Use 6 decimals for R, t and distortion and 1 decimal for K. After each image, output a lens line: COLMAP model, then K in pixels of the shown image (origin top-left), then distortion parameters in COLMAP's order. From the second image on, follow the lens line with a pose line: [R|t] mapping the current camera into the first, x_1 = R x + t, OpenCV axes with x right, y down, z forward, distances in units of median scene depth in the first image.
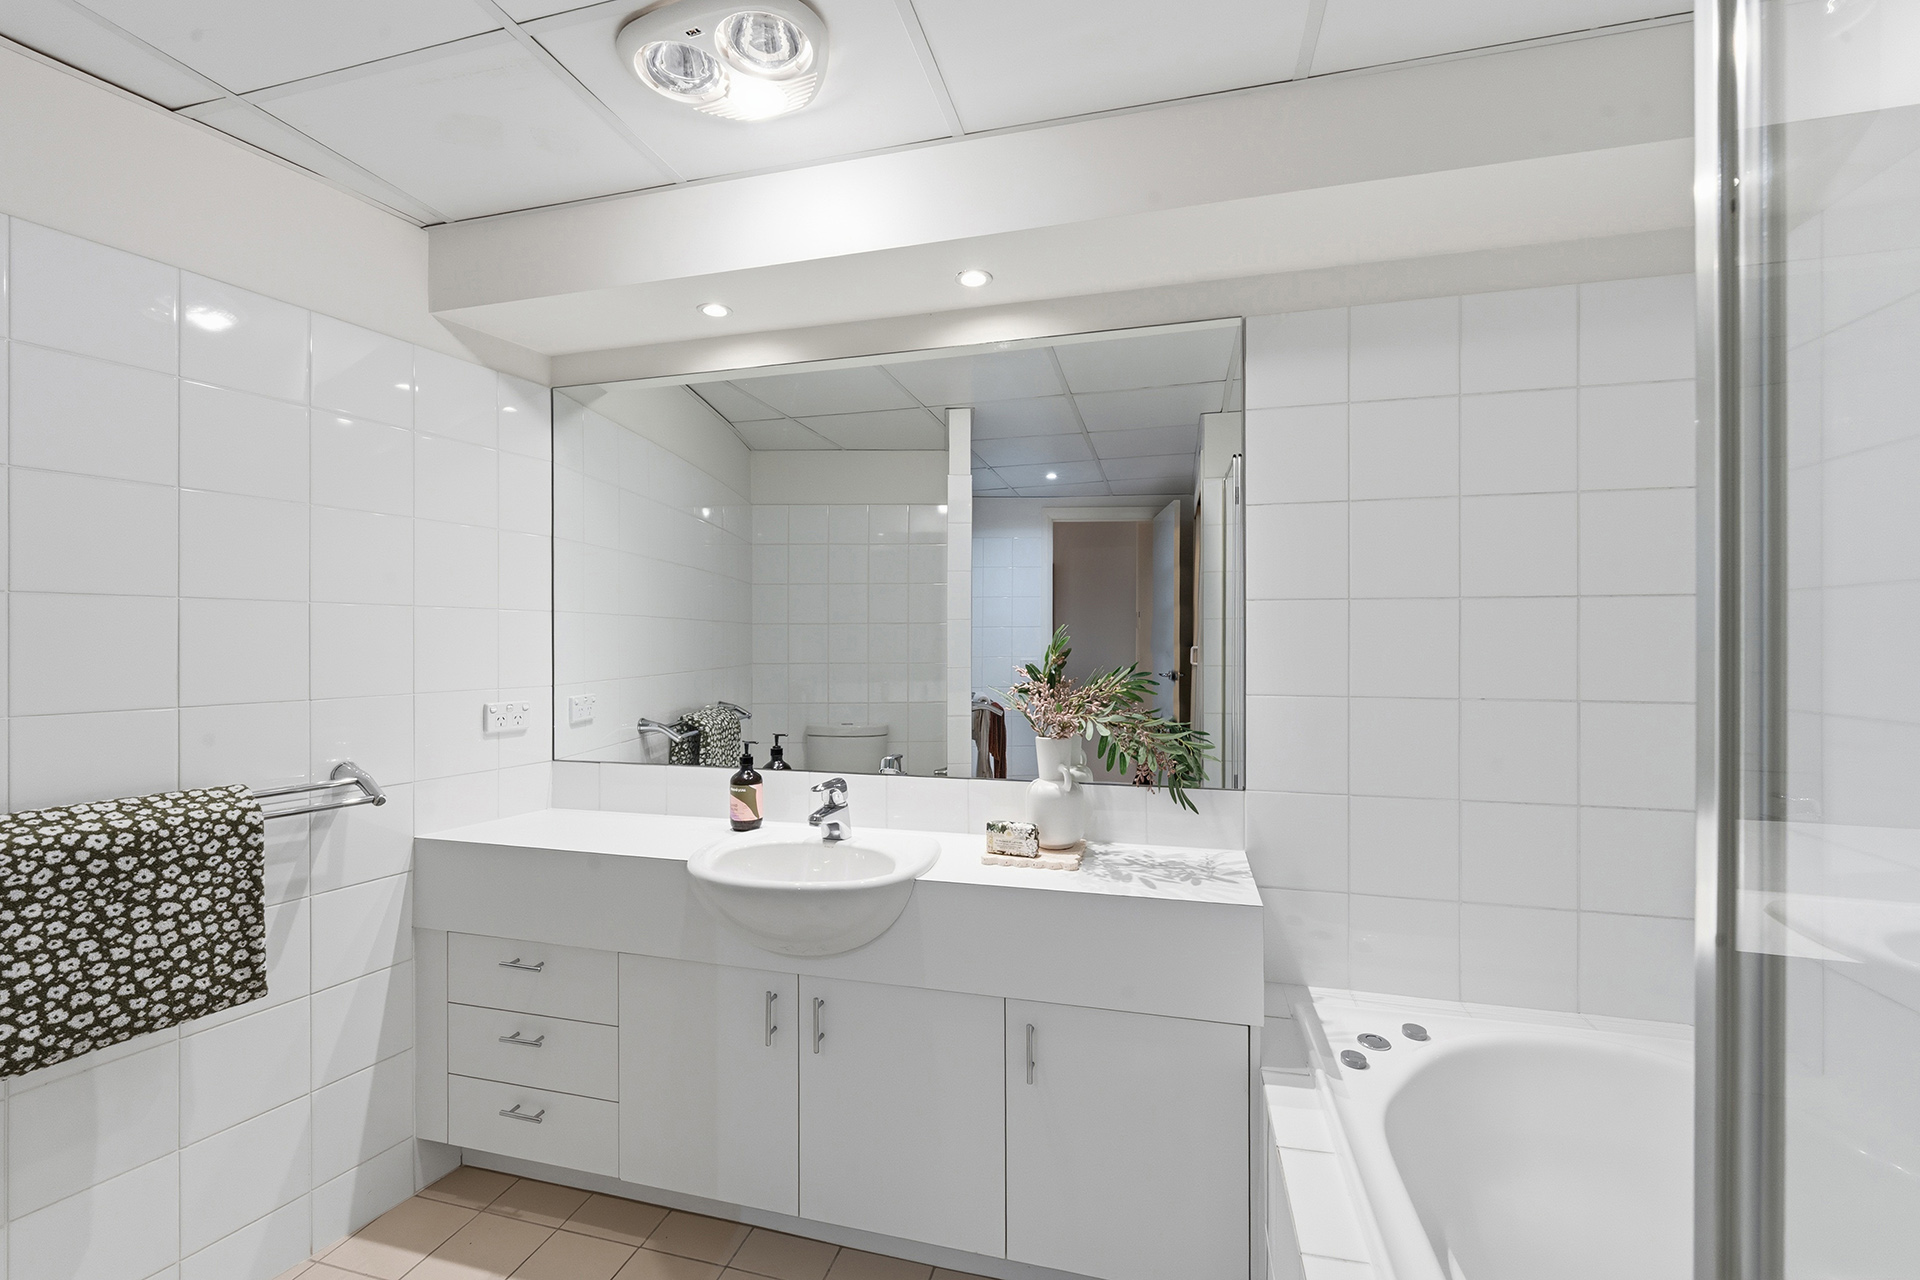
lens RADIAL K [[778.7, 0, 970.2], [0, 778.7, 637.3], [0, 0, 1]] dist [-0.001536, -0.000005]
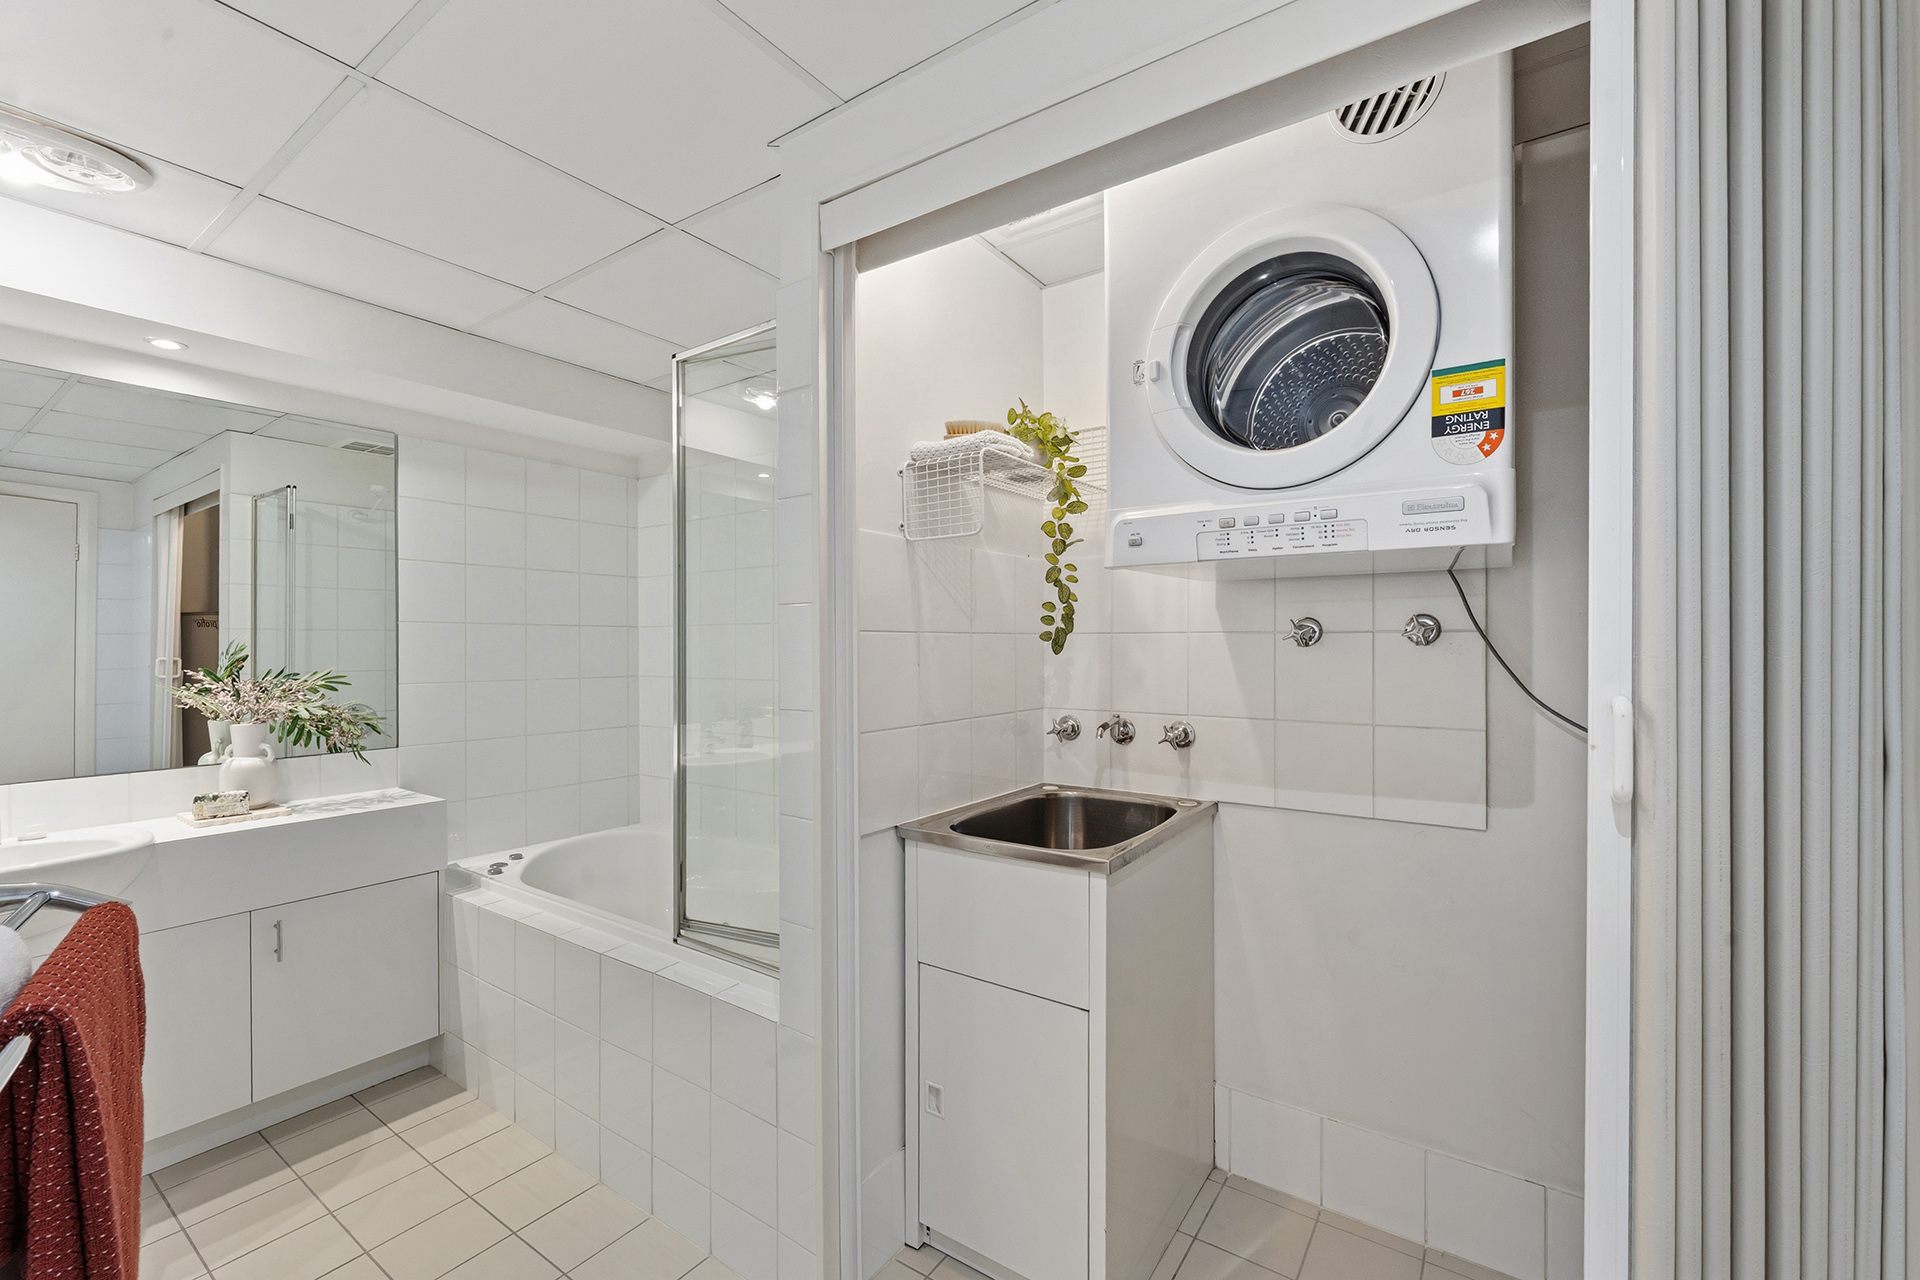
lens RADIAL K [[778.7, 0, 958.6], [0, 778.7, 646.3], [0, 0, 1]] dist [-0.001536, -0.000005]
pose [[0.332100, 0.006544, 0.943221, -0.716770], [-0.000060, 0.999976, -0.006917, 0.007694], [-0.943244, 0.002240, 0.332093, -0.537359]]
